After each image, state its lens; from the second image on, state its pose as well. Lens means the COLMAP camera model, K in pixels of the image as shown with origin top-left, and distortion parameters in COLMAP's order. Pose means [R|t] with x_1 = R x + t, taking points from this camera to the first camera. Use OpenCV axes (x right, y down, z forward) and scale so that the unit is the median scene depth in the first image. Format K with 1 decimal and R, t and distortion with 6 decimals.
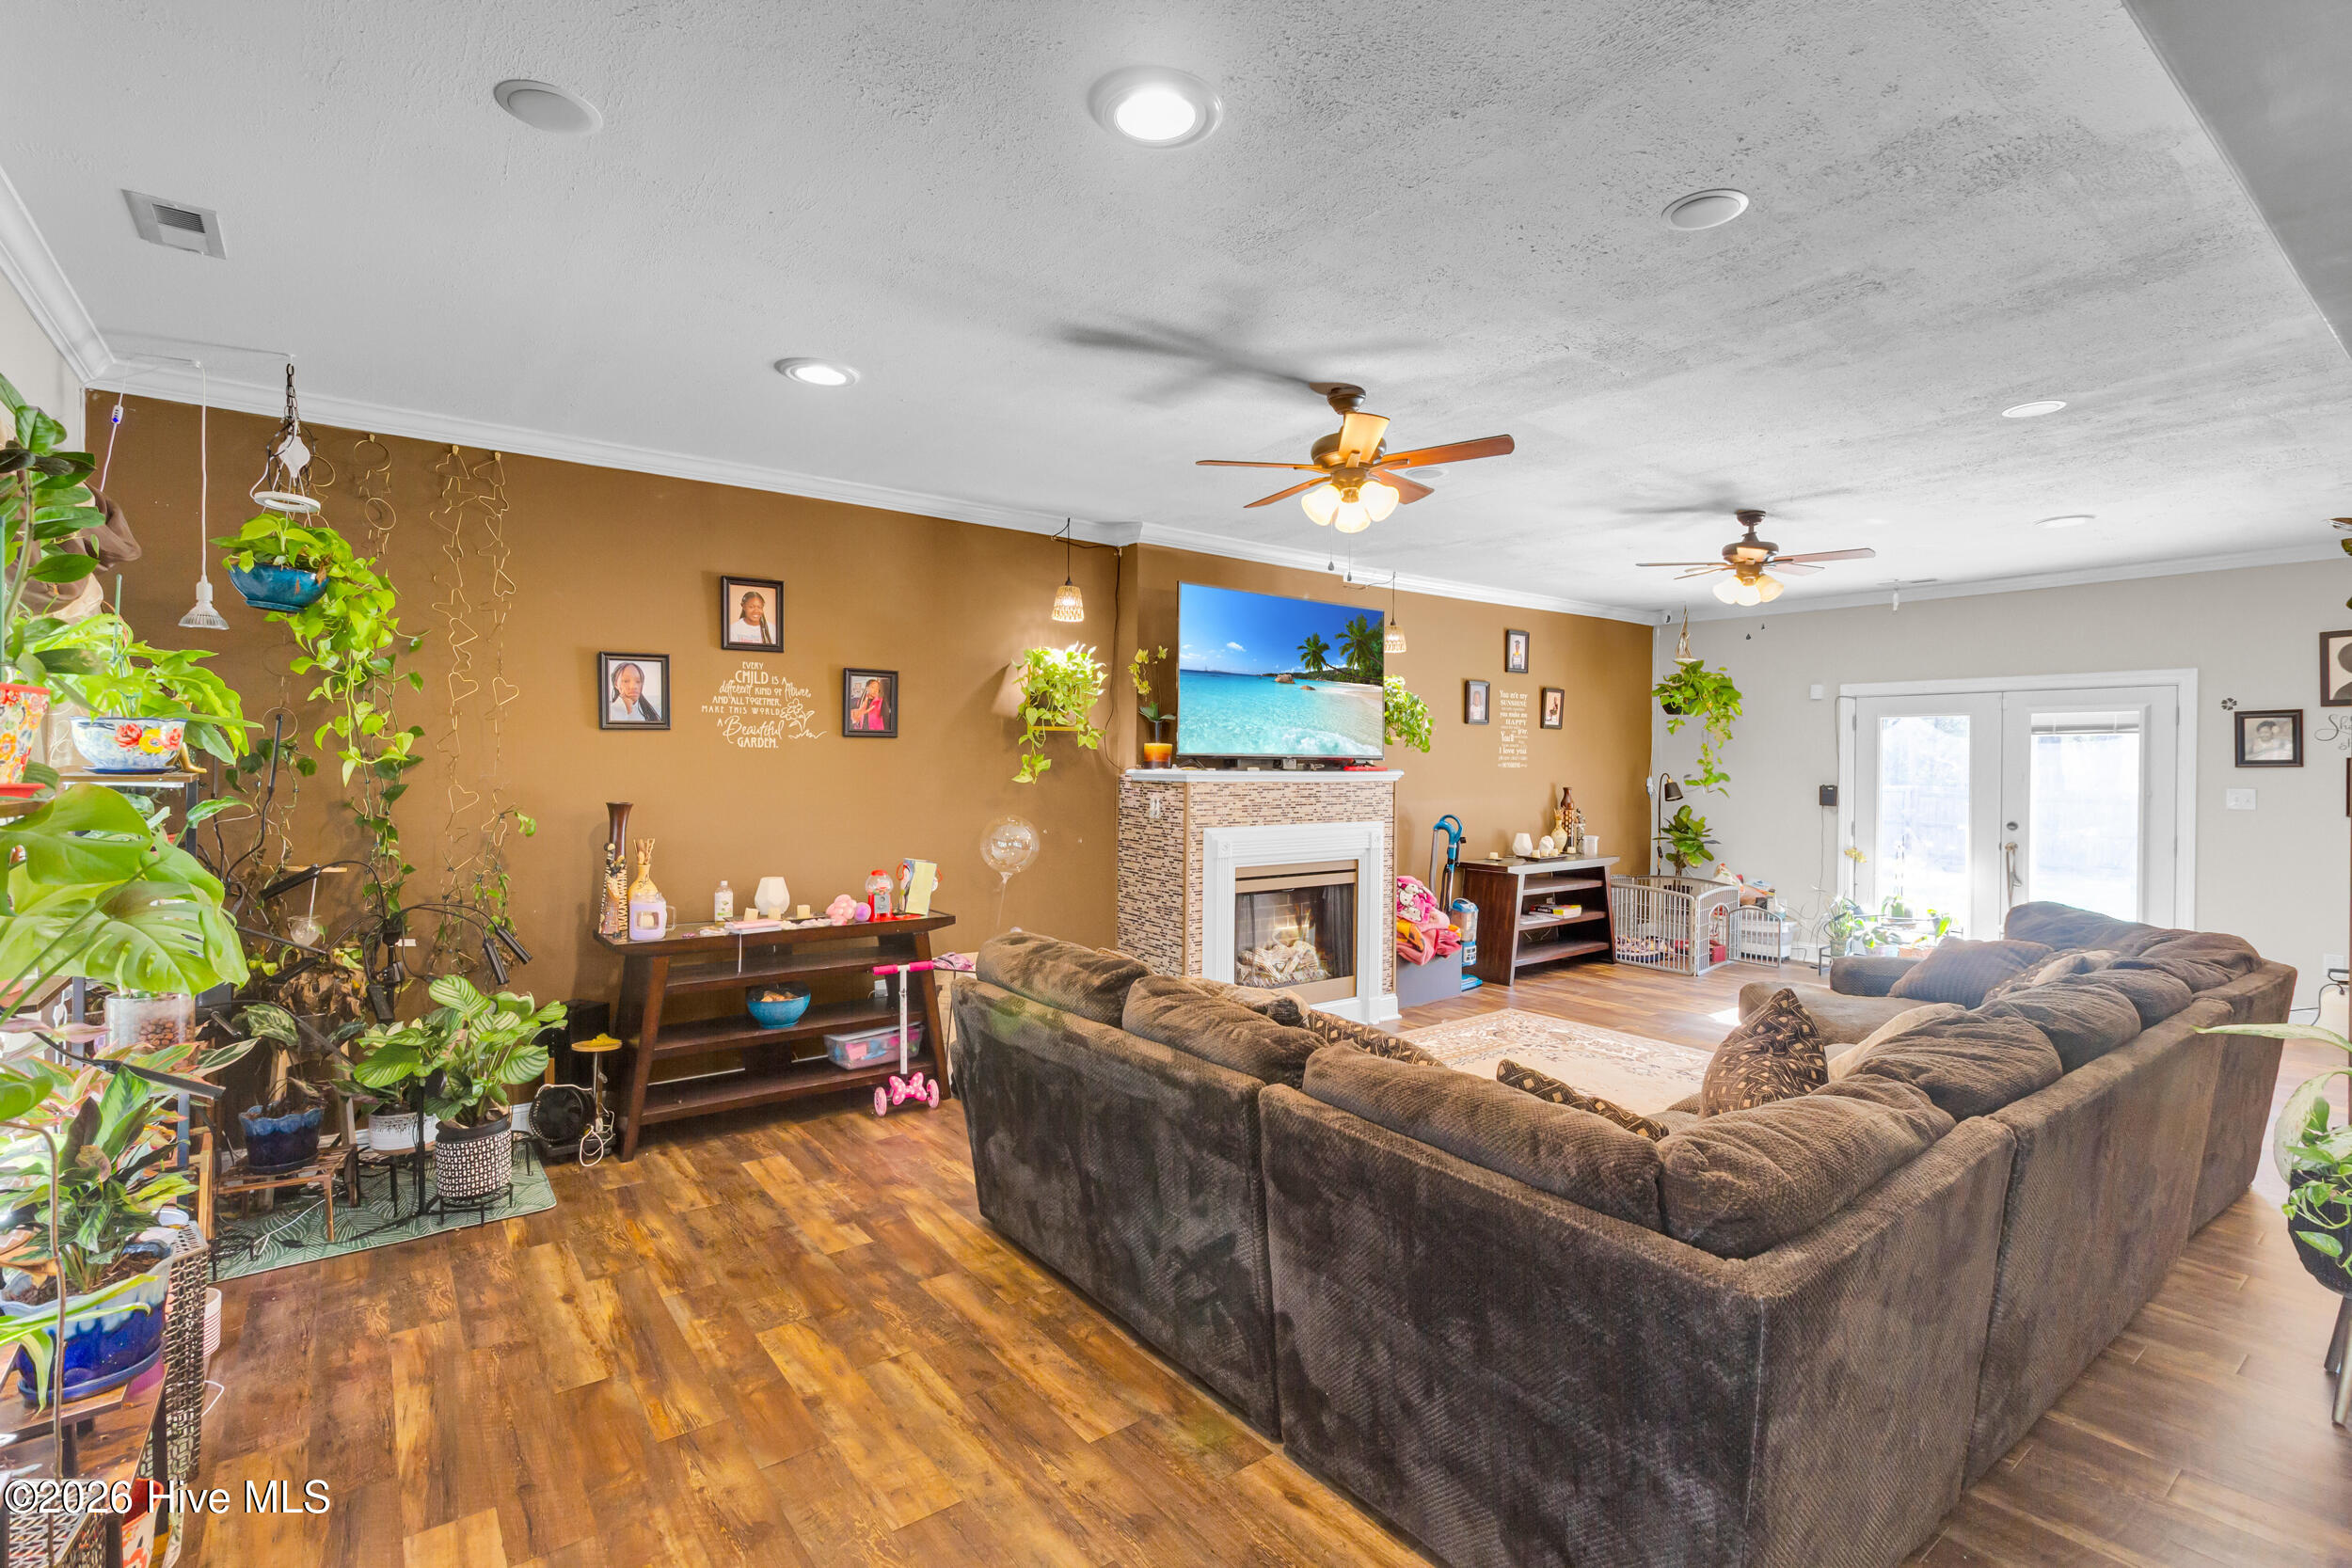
lens RADIAL K [[1089.7, 0, 1170.0], [0, 1089.7, 784.9], [0, 0, 1]] dist [0.000344, 0.000688]
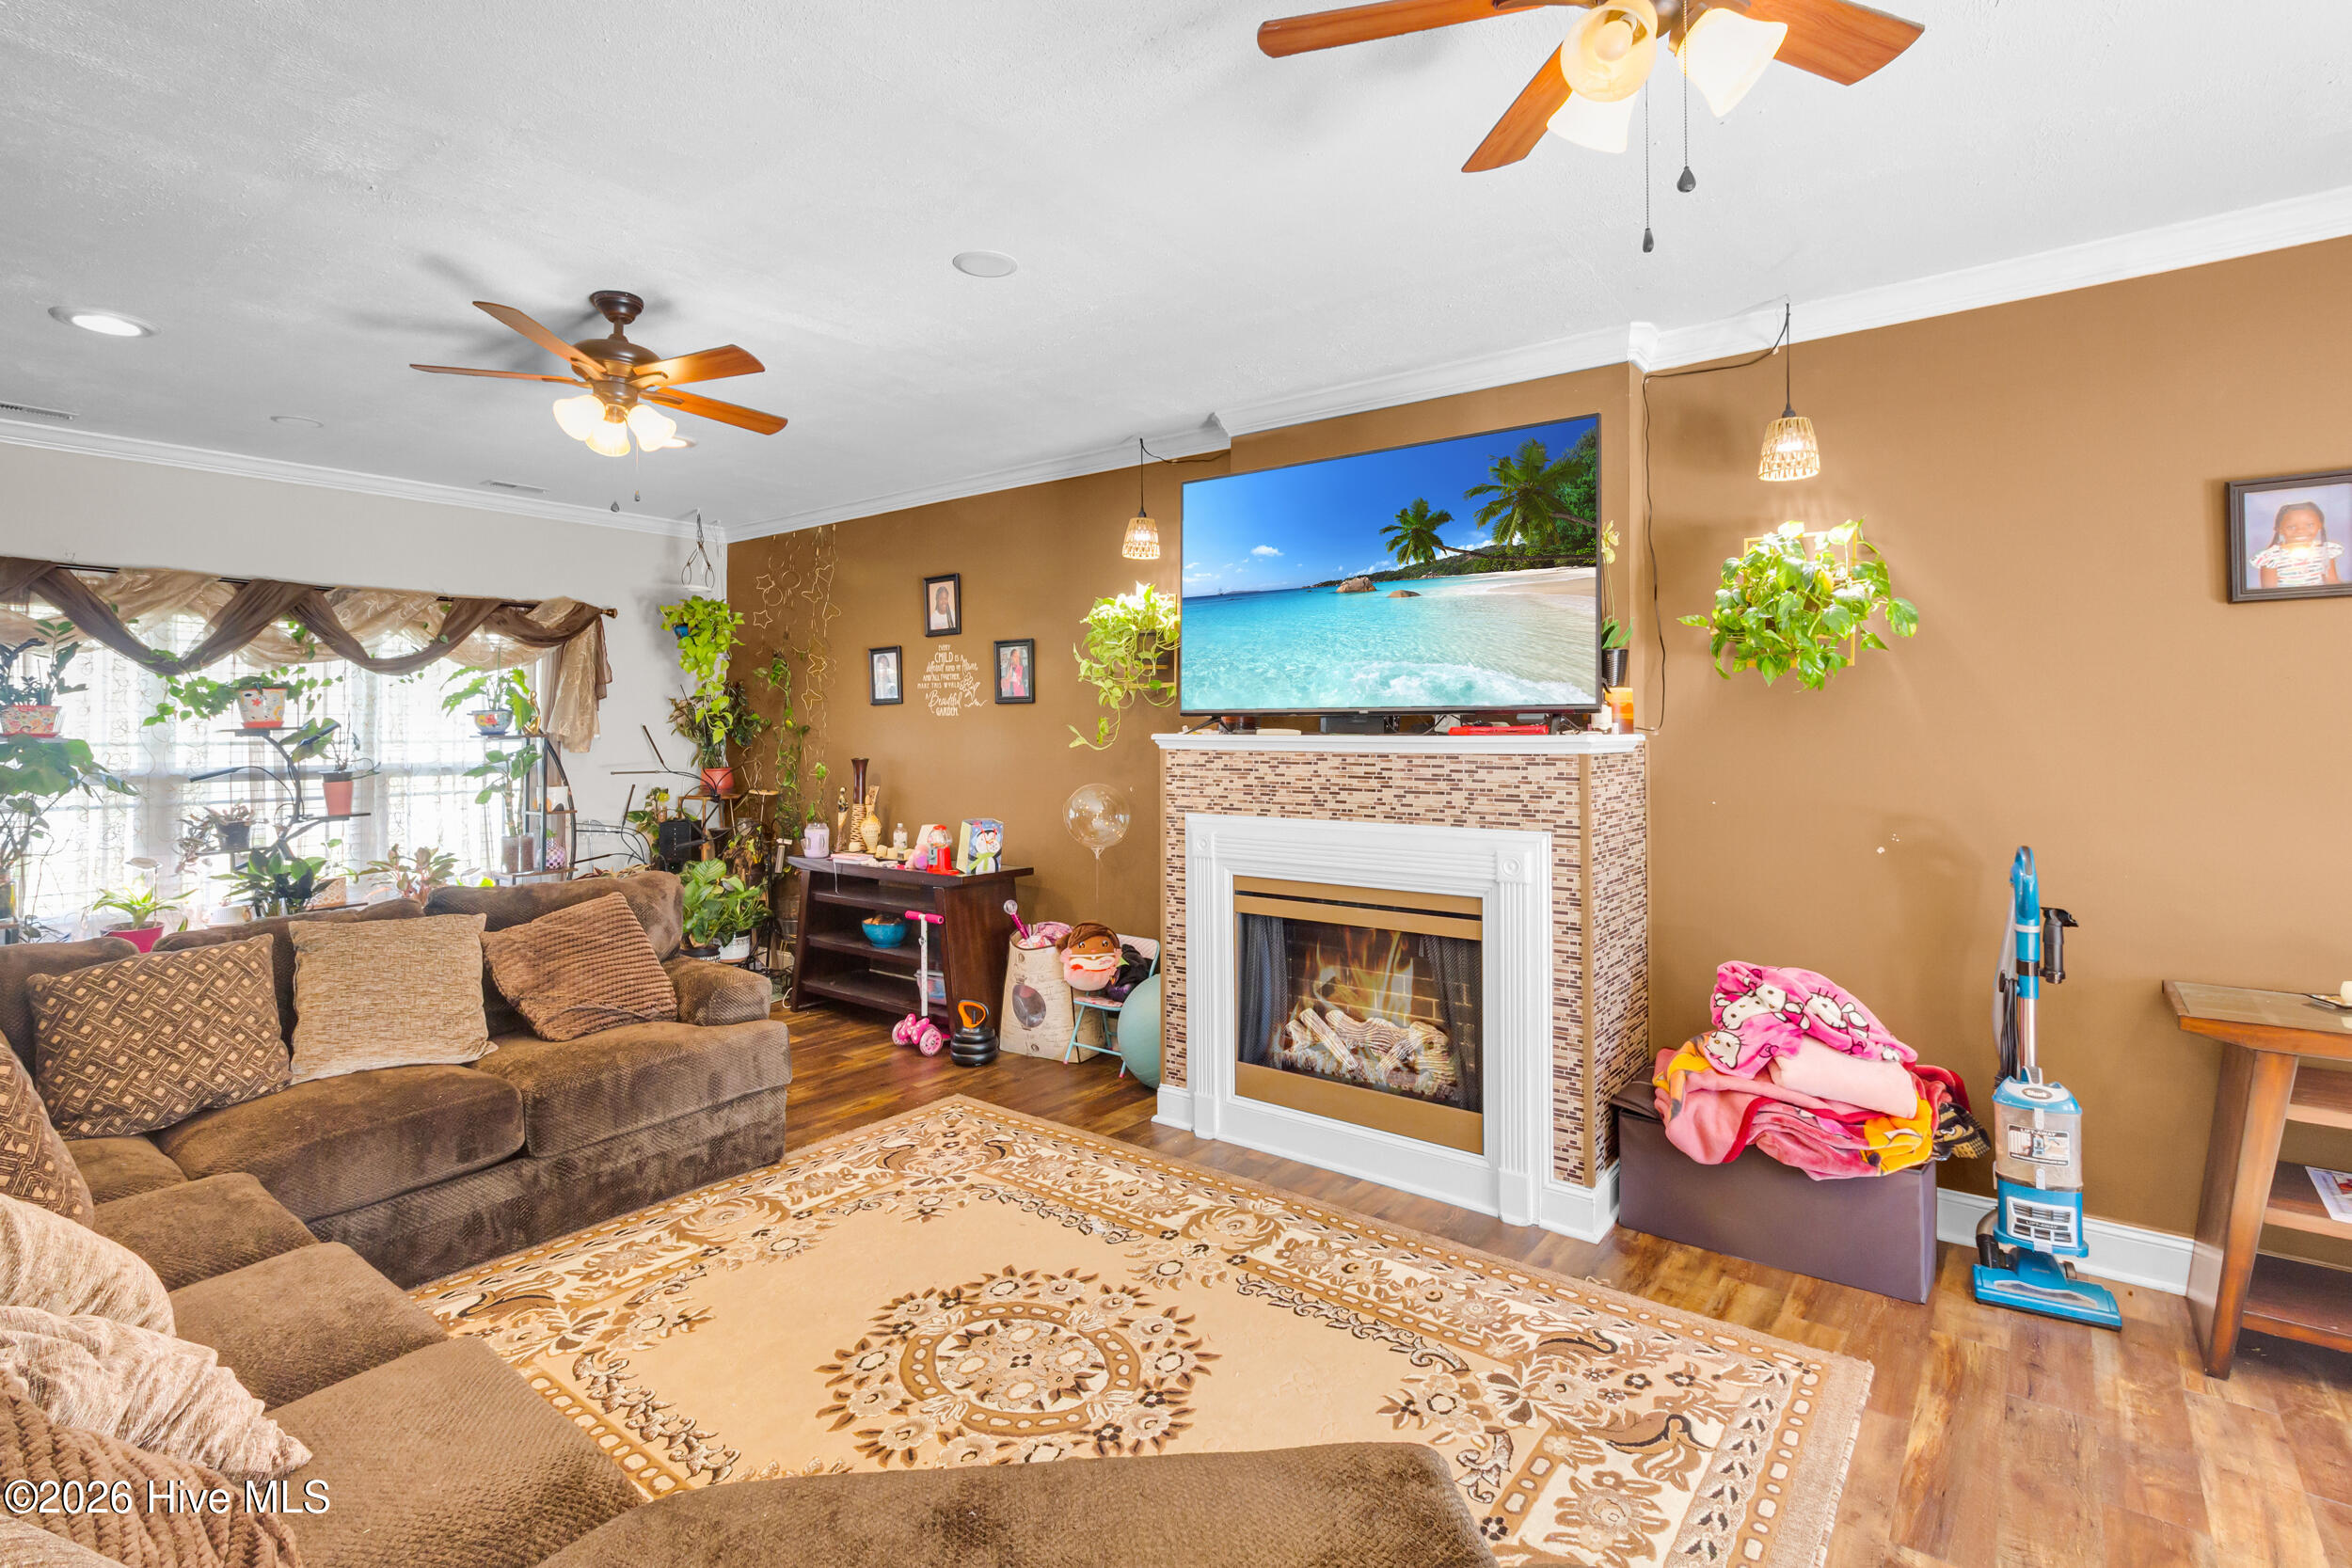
lens RADIAL K [[1124.6, 0, 1176.7], [0, 1124.6, 729.3], [0, 0, 1]] dist [-0.000297, 0.000079]
pose [[0.263722, -0.008113, -0.964565, 1.174405], [-0.015441, 0.999801, -0.012631, -0.010415], [0.964475, 0.018224, 0.263544, 1.232190]]
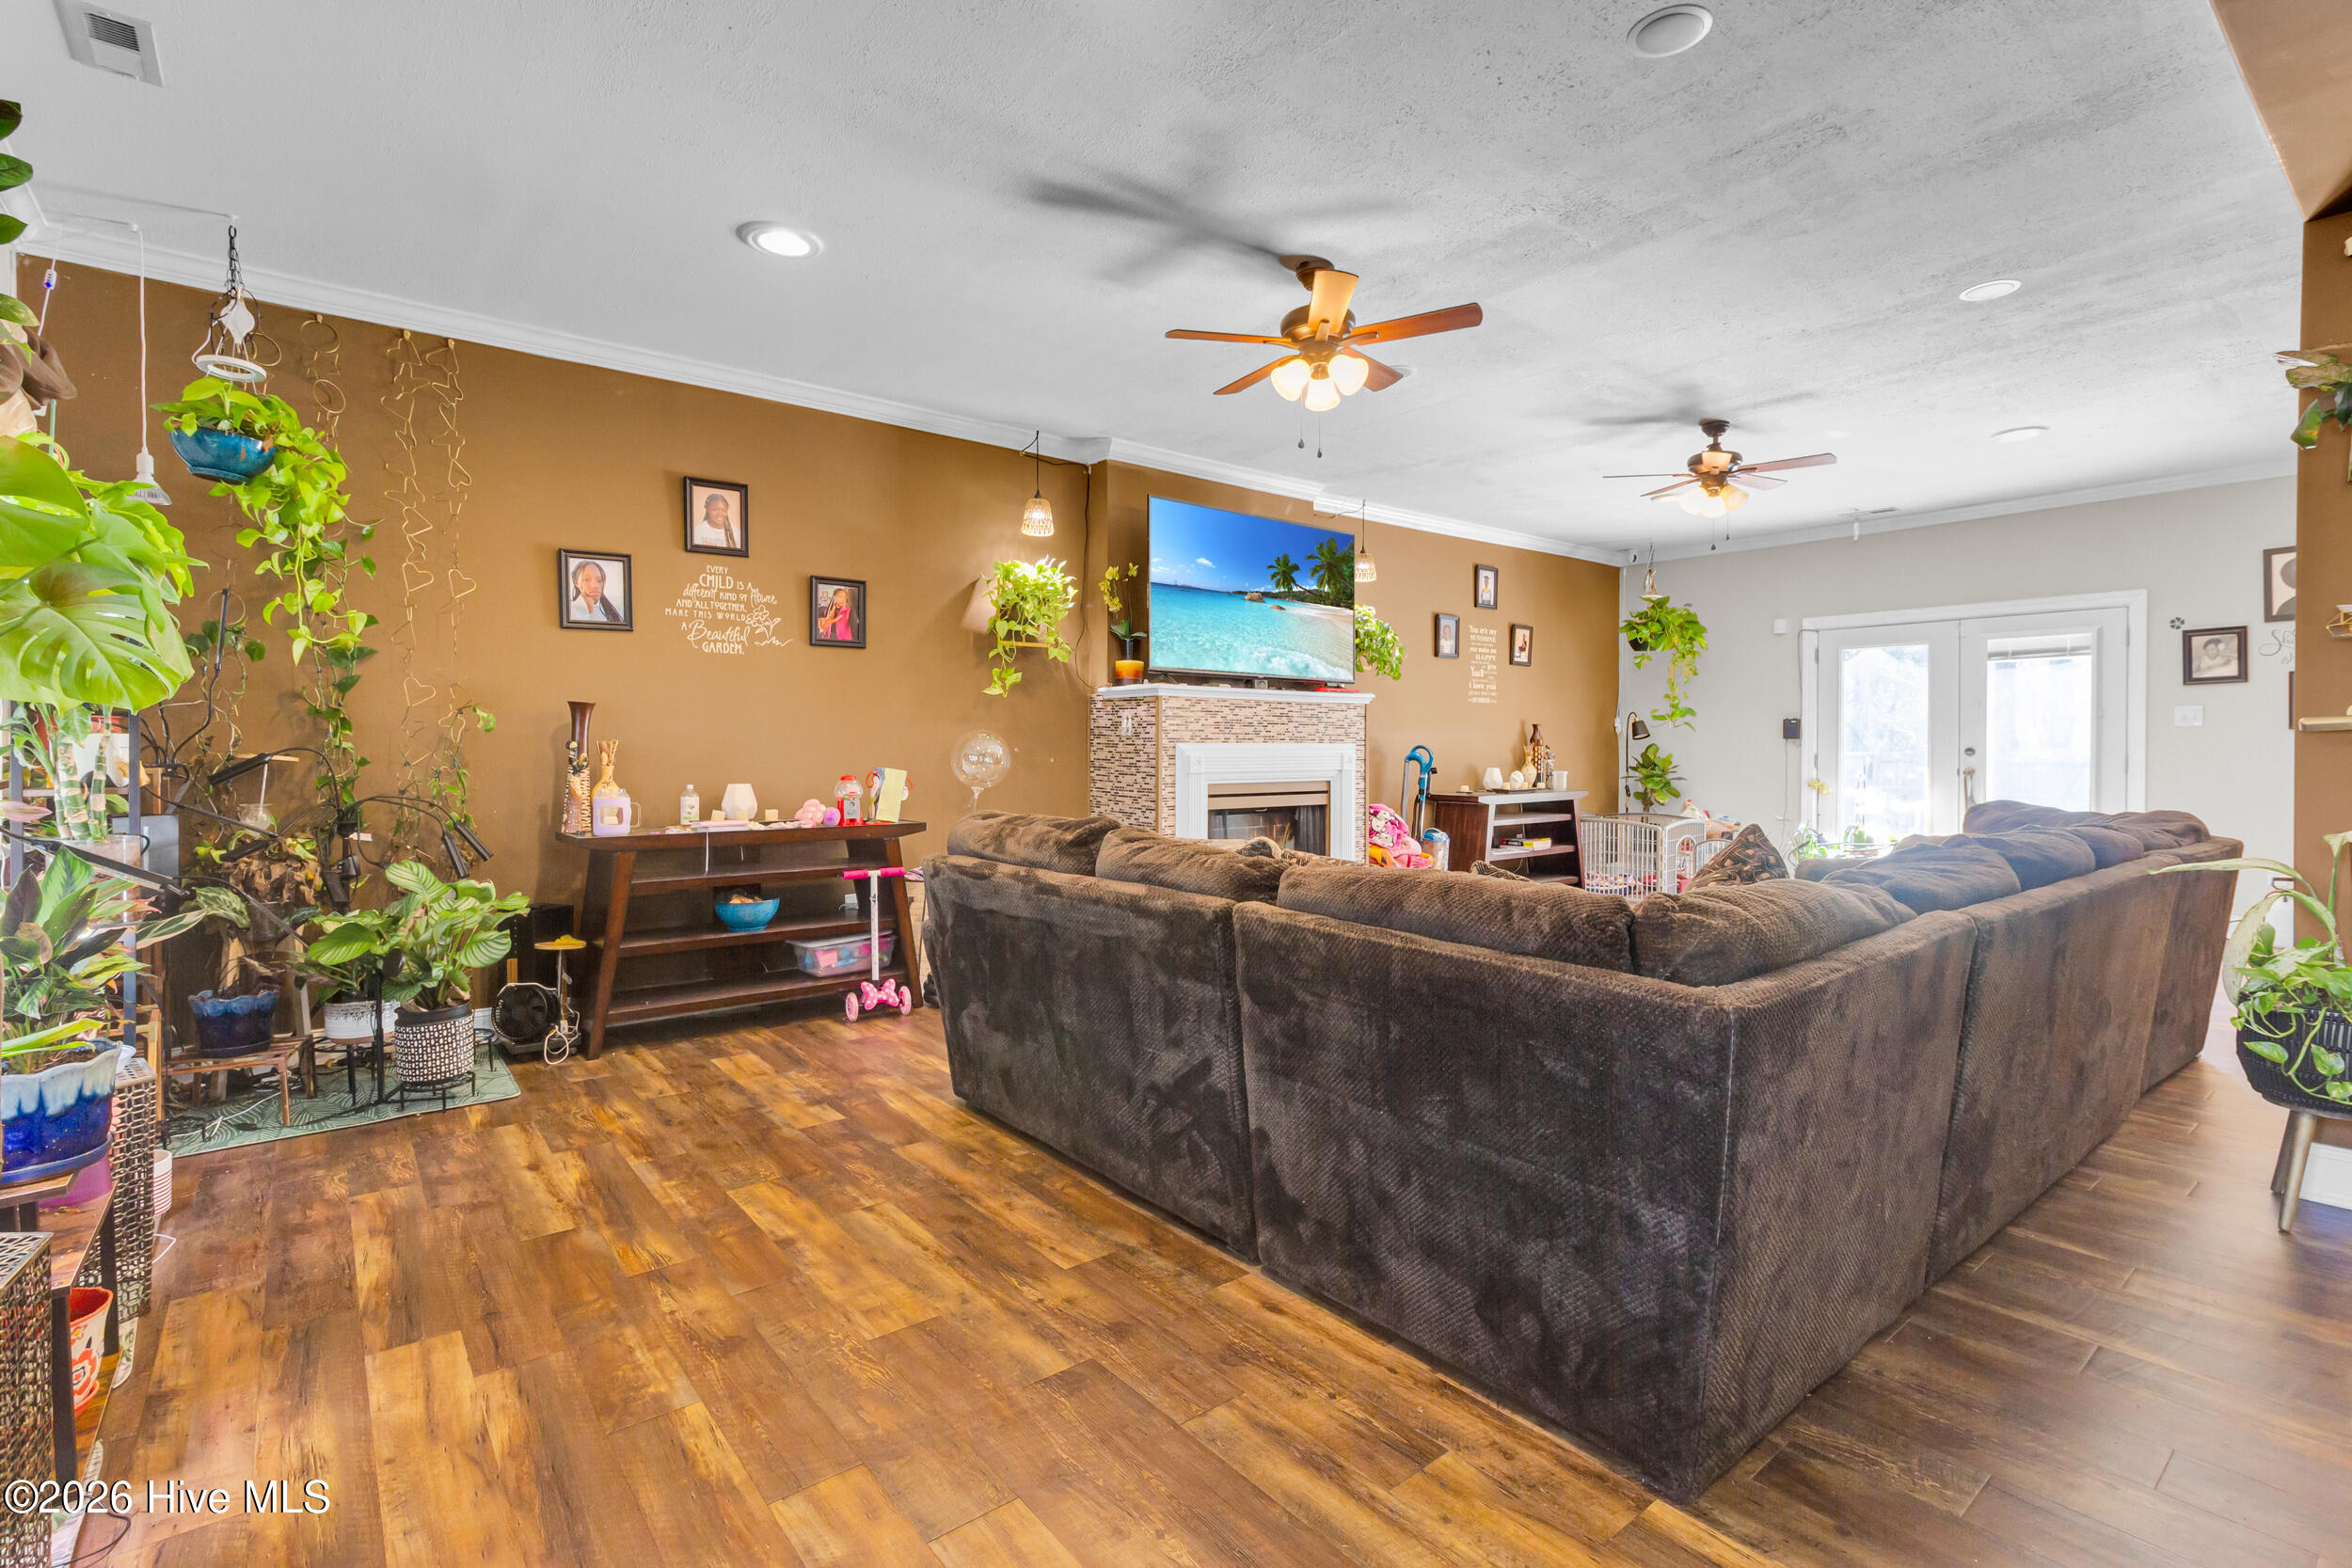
lens RADIAL K [[1091.6, 0, 1171.1], [0, 1091.6, 777.0], [0, 0, 1]] dist [0.000507, 0.000451]
pose [[0.999606, -0.008118, 0.026876, -0.000760], [0.007974, 0.999953, 0.005454, 0.101461], [-0.026919, -0.005237, 0.999624, 0.001577]]
